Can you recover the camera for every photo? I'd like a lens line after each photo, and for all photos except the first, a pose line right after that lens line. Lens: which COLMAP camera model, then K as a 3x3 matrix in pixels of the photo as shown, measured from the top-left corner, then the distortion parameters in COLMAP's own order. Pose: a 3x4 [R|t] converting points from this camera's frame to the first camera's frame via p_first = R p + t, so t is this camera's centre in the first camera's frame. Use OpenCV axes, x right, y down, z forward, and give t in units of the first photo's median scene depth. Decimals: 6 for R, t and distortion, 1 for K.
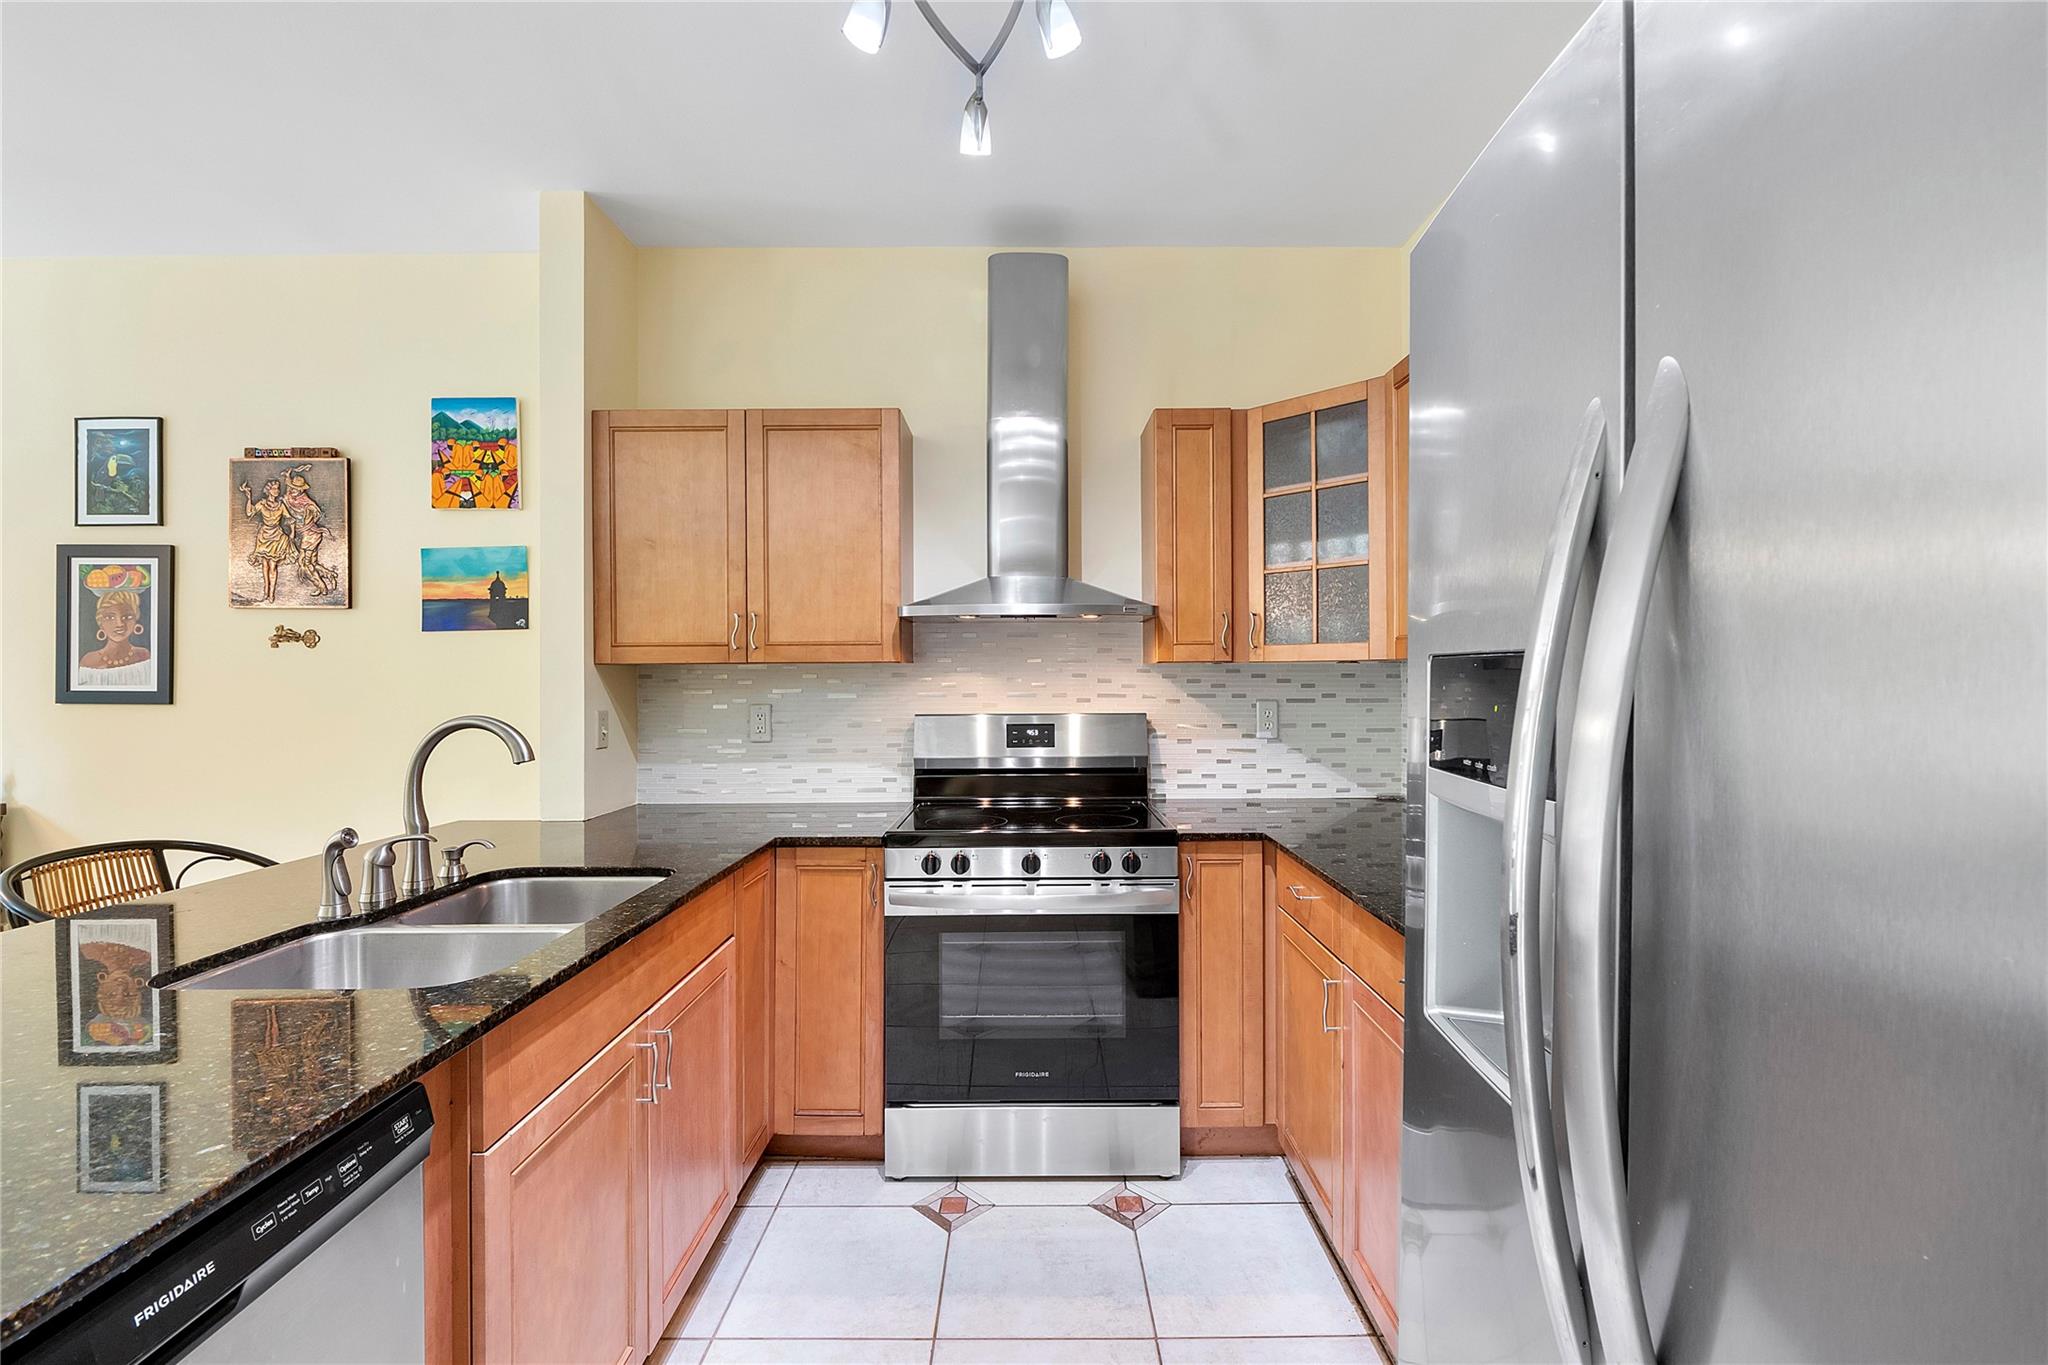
lens RADIAL K [[872.8, 0, 1024.9], [0, 872.8, 685.8], [0, 0, 1]] dist [-0.010177, 0.000731]
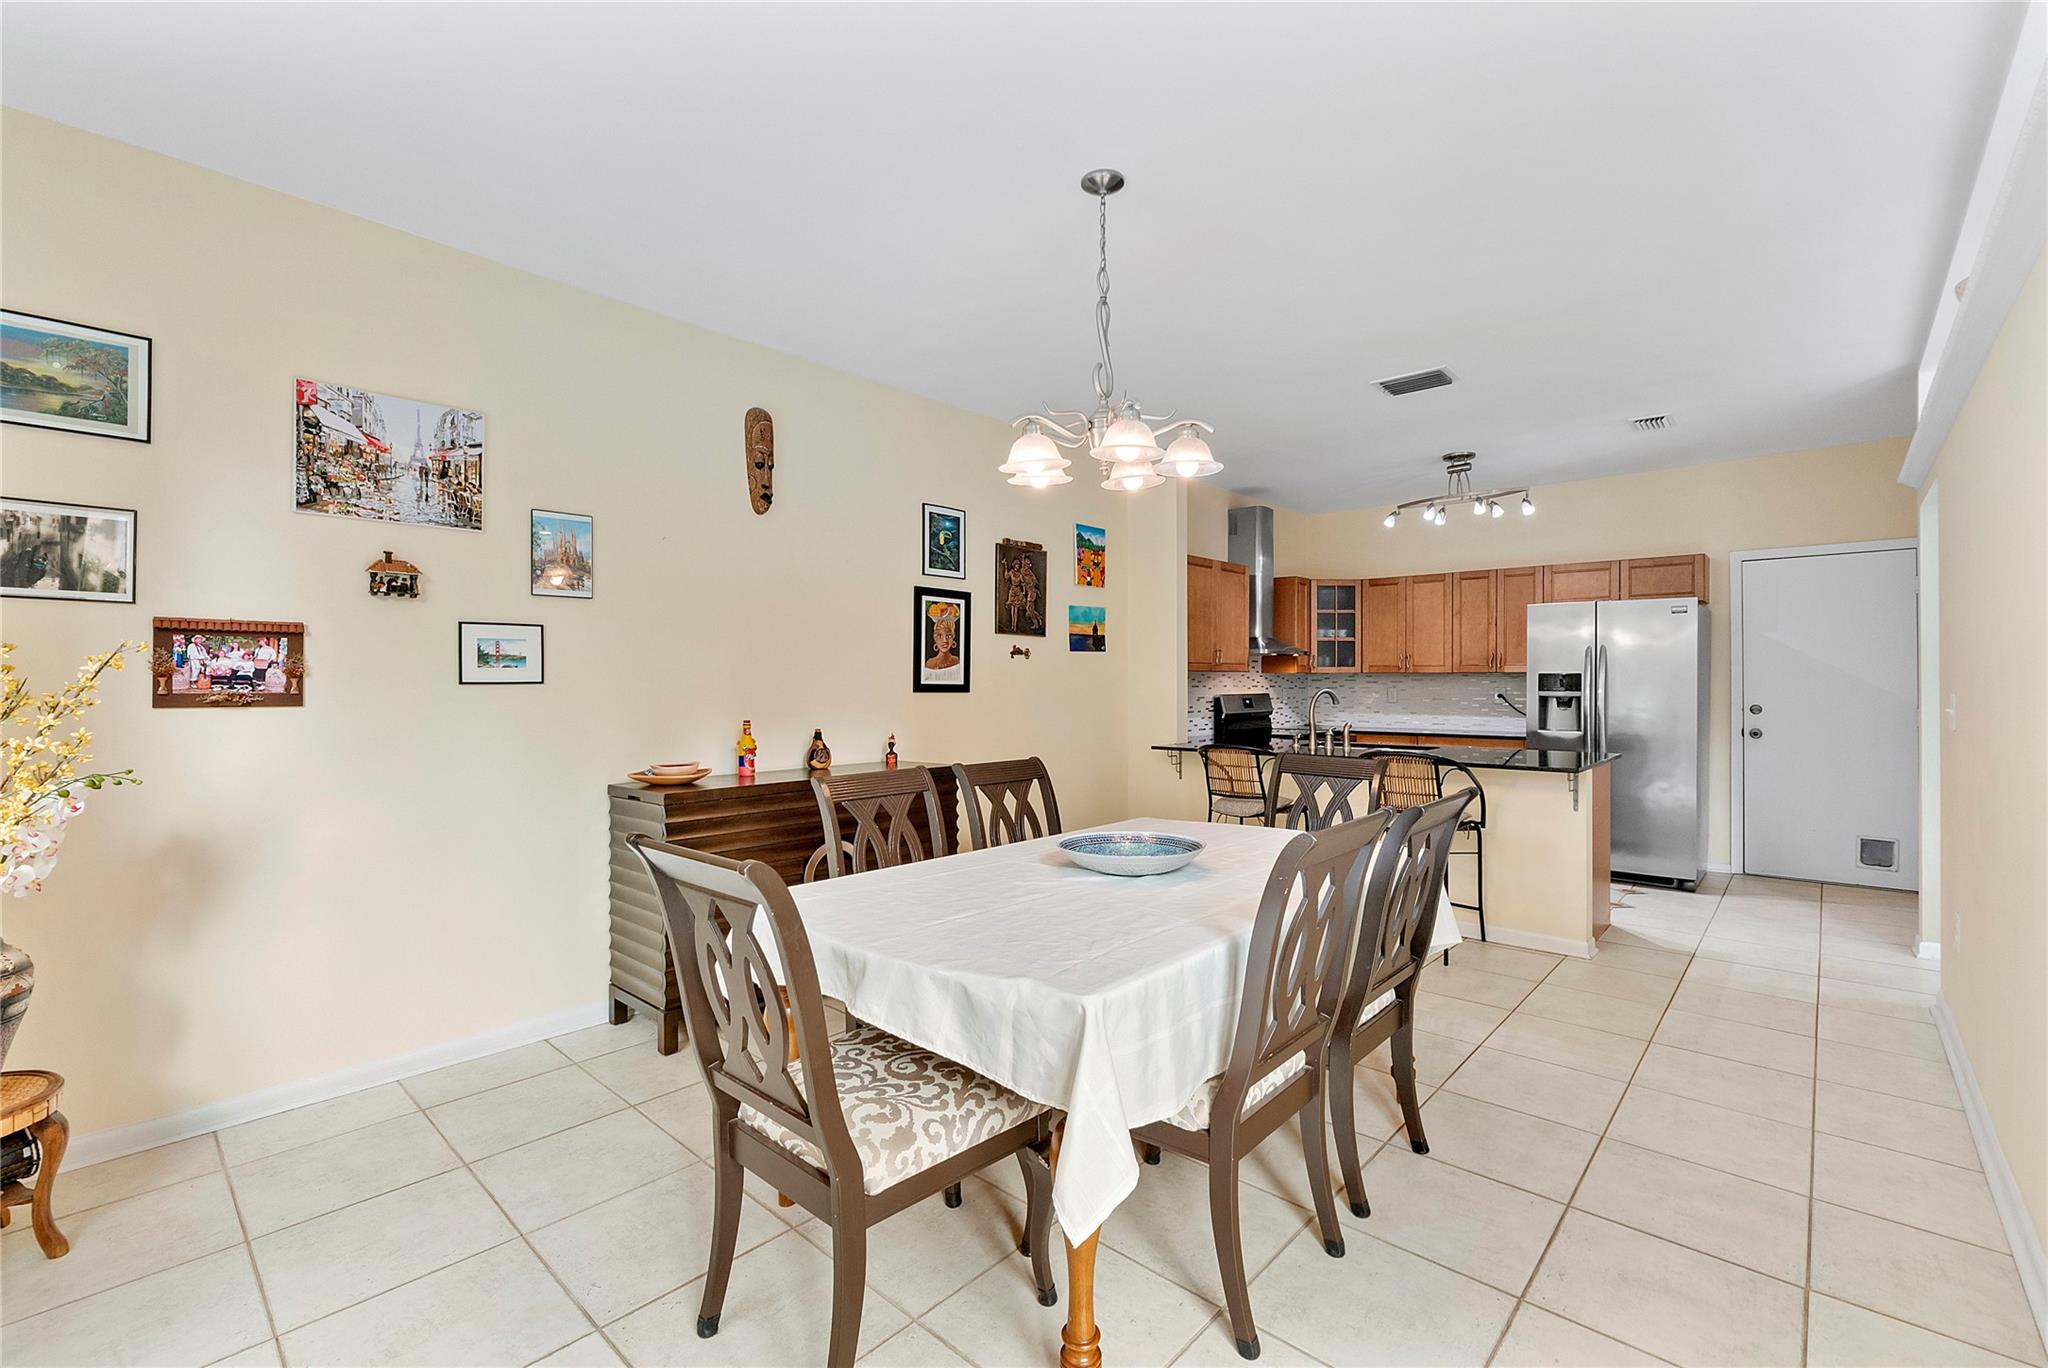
lens RADIAL K [[887.6, 0, 1028.7], [0, 887.6, 687.9], [0, 0, 1]] dist [-0.004783, -0.000287]
pose [[0.675657, -0.001785, 0.737214, -2.160863], [0.004856, 0.999986, -0.002030, 0.017138], [-0.737200, 0.004952, 0.675656, -0.186331]]
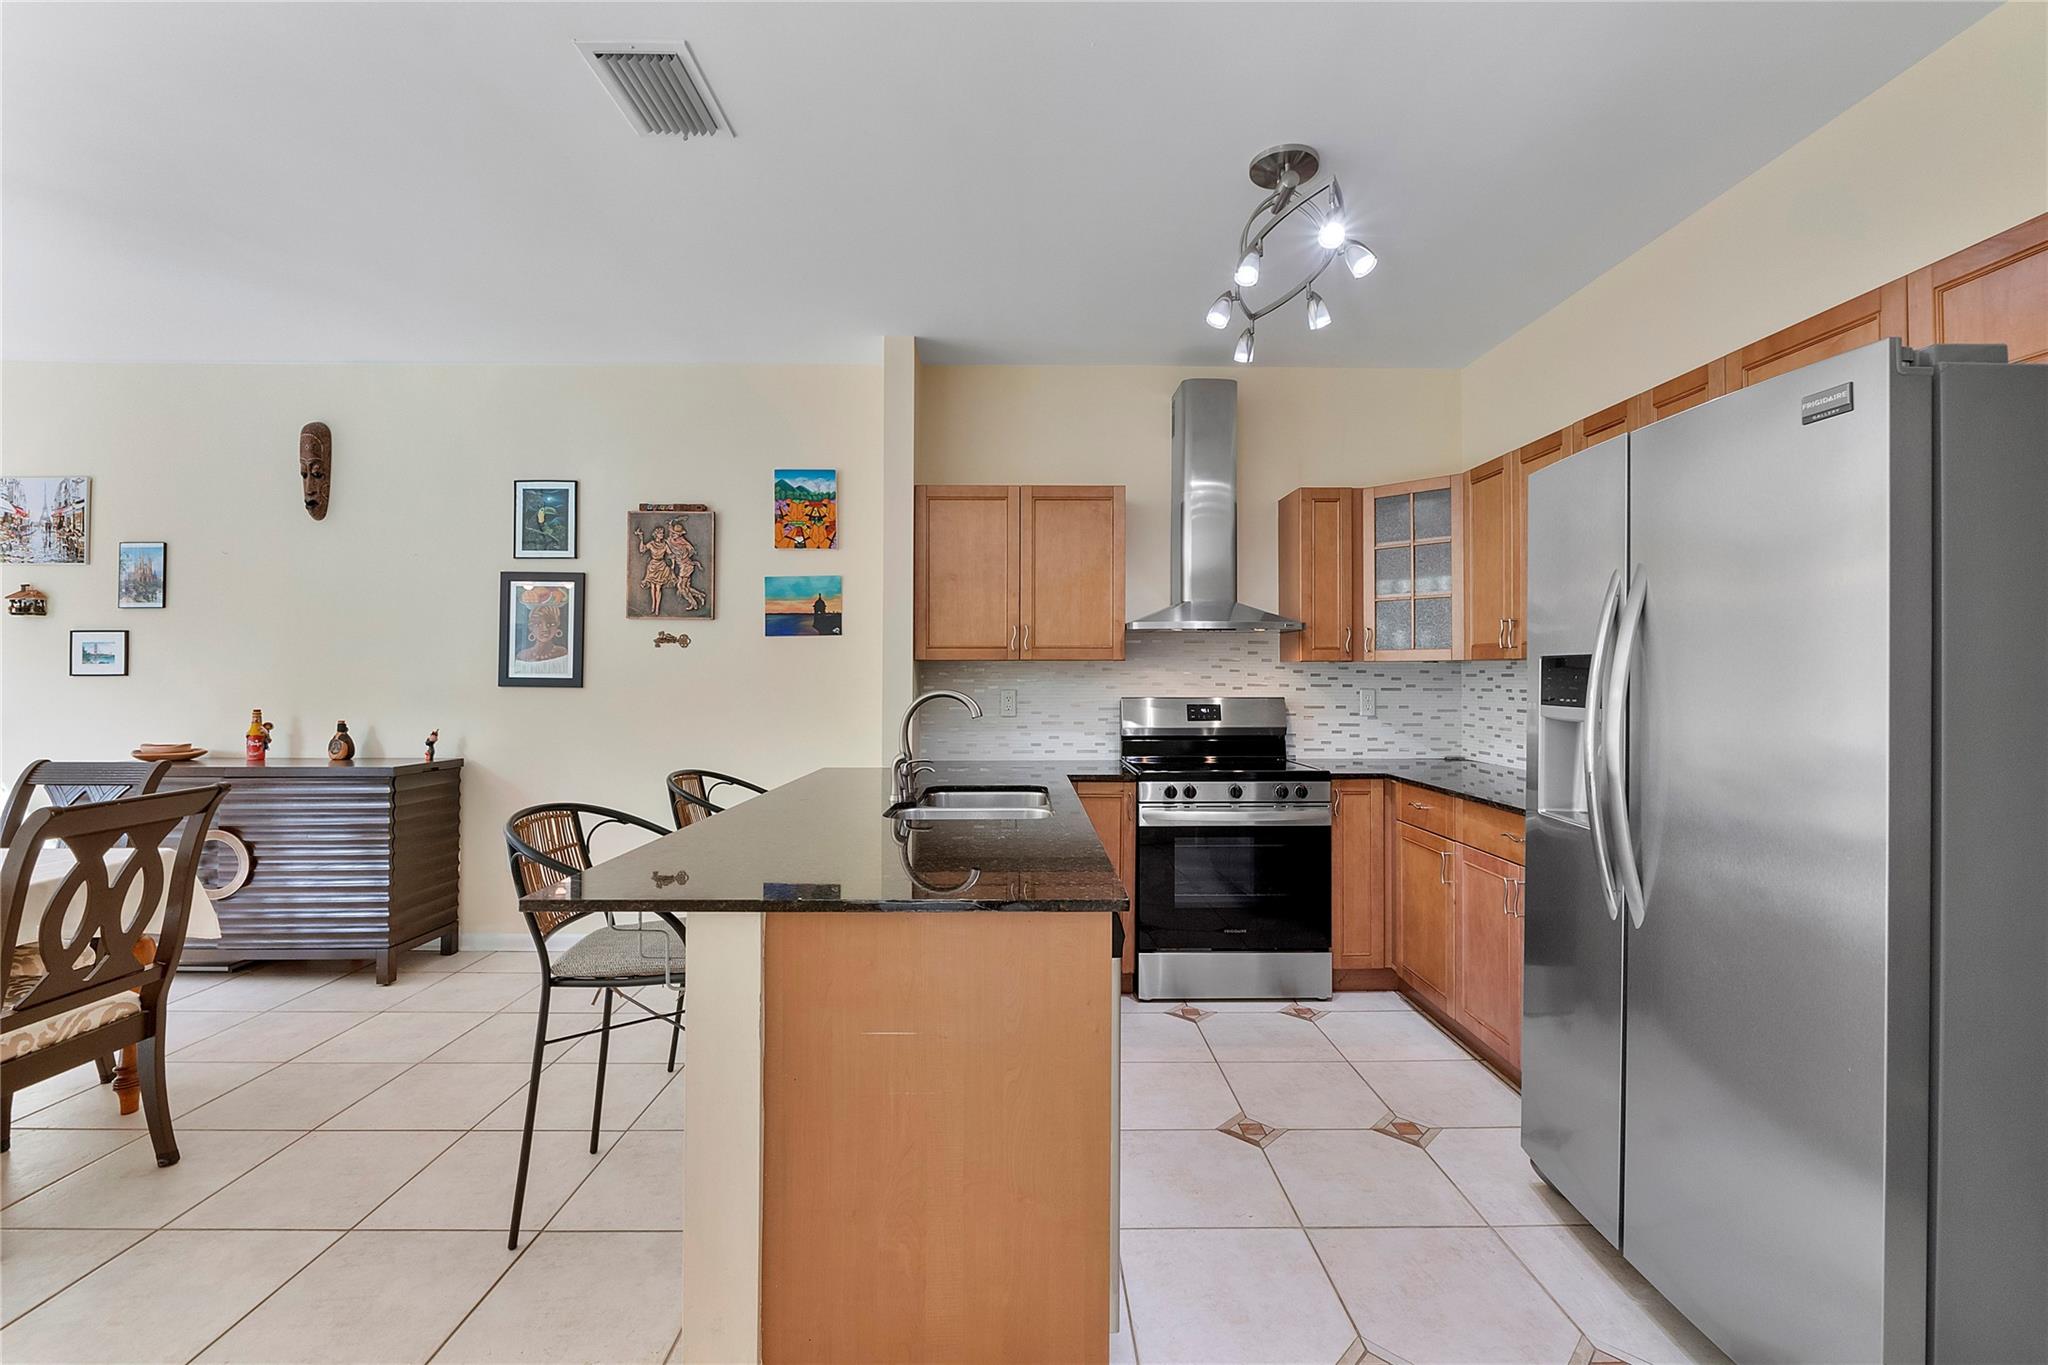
lens RADIAL K [[872.8, 0, 1028.2], [0, 872.8, 679.1], [0, 0, 1]] dist [-0.010177, 0.000731]
pose [[0.999923, 0.005559, 0.011060, -0.294045], [-0.005487, 0.999963, -0.006563, 0.013422], [-0.011096, 0.006502, 0.999917, -0.412465]]
